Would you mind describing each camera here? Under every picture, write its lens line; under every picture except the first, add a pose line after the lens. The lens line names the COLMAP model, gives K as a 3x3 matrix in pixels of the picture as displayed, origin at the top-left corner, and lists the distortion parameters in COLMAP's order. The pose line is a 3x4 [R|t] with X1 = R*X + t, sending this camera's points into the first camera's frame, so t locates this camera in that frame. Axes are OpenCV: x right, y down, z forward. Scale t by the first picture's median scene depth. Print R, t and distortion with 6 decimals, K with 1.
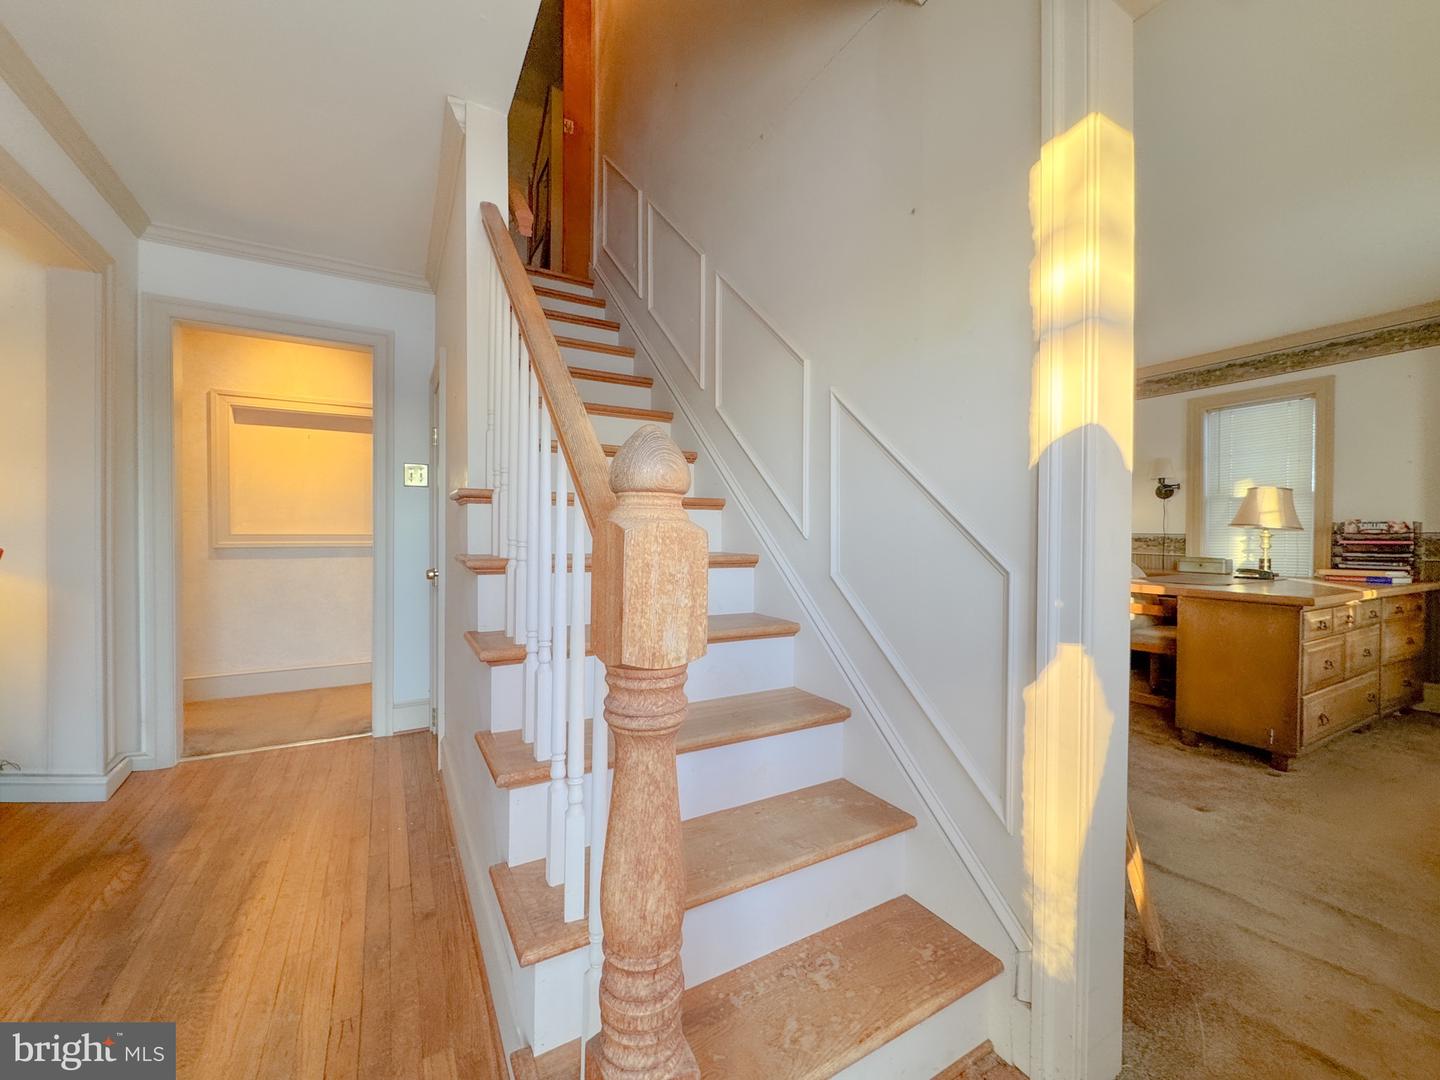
lens RADIAL K [[579.0, 0, 720.4], [0, 579.0, 539.1], [0, 0, 1]] dist [-0.001724, 0.000624]
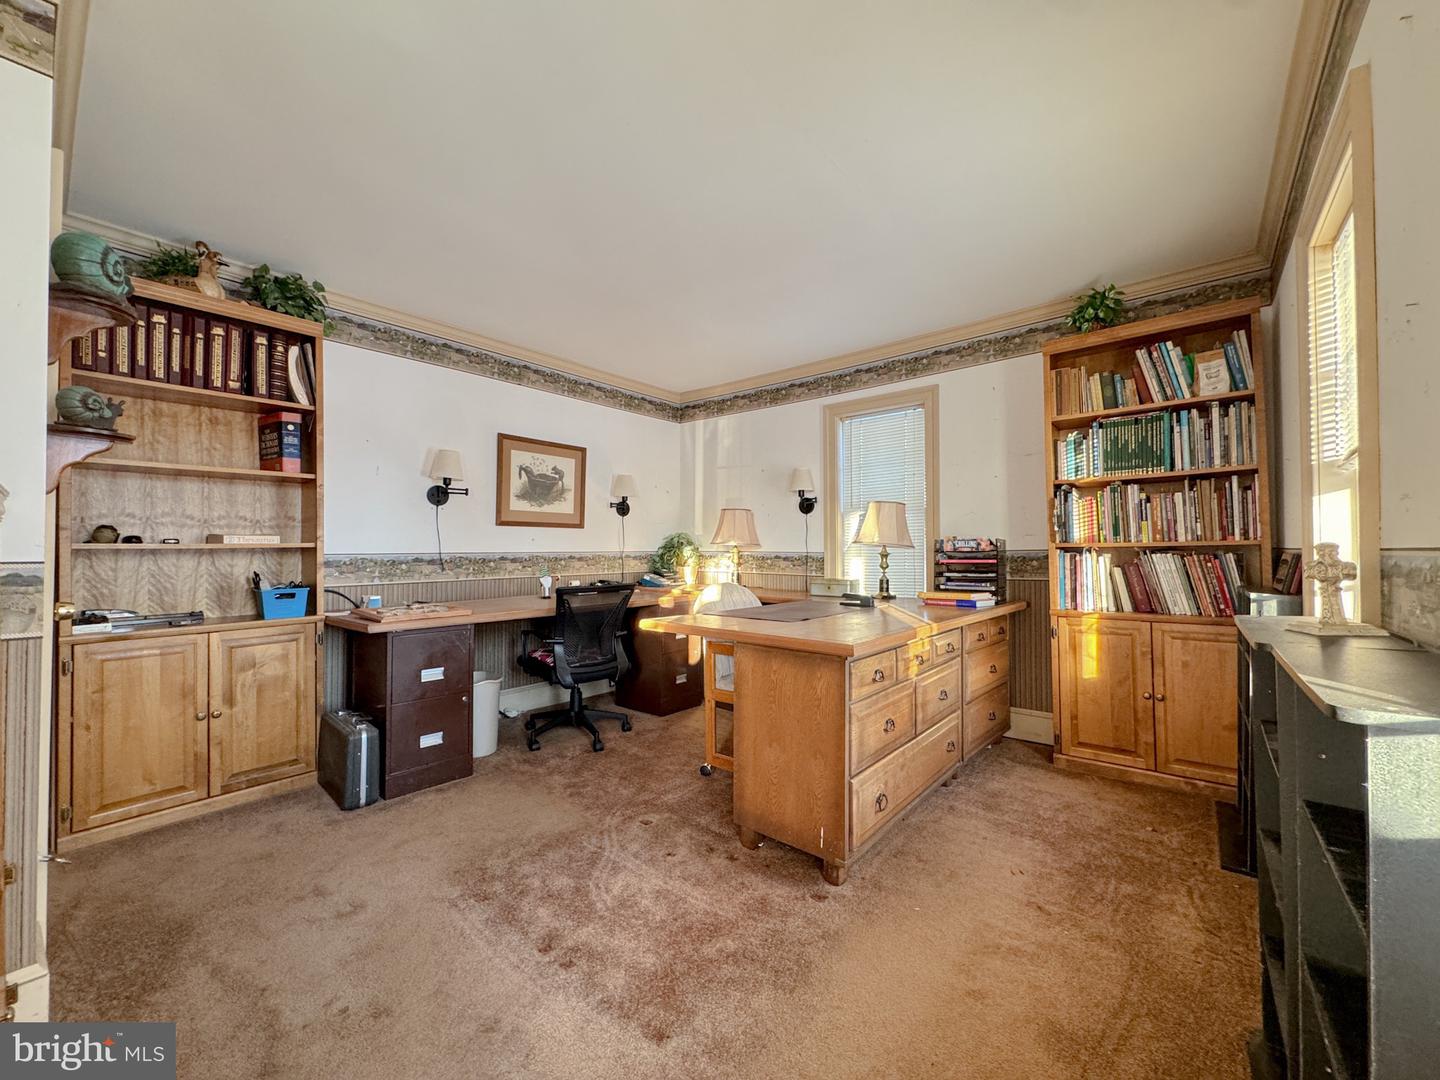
lens RADIAL K [[579.0, 0, 716.6], [0, 579.0, 542.5], [0, 0, 1]] dist [-0.001724, 0.000624]
pose [[0.936608, 0.001667, 0.350376, 0.456015], [0.007996, 0.999627, -0.026130, -0.003759], [-0.350288, 0.027275, 0.936245, 0.288441]]
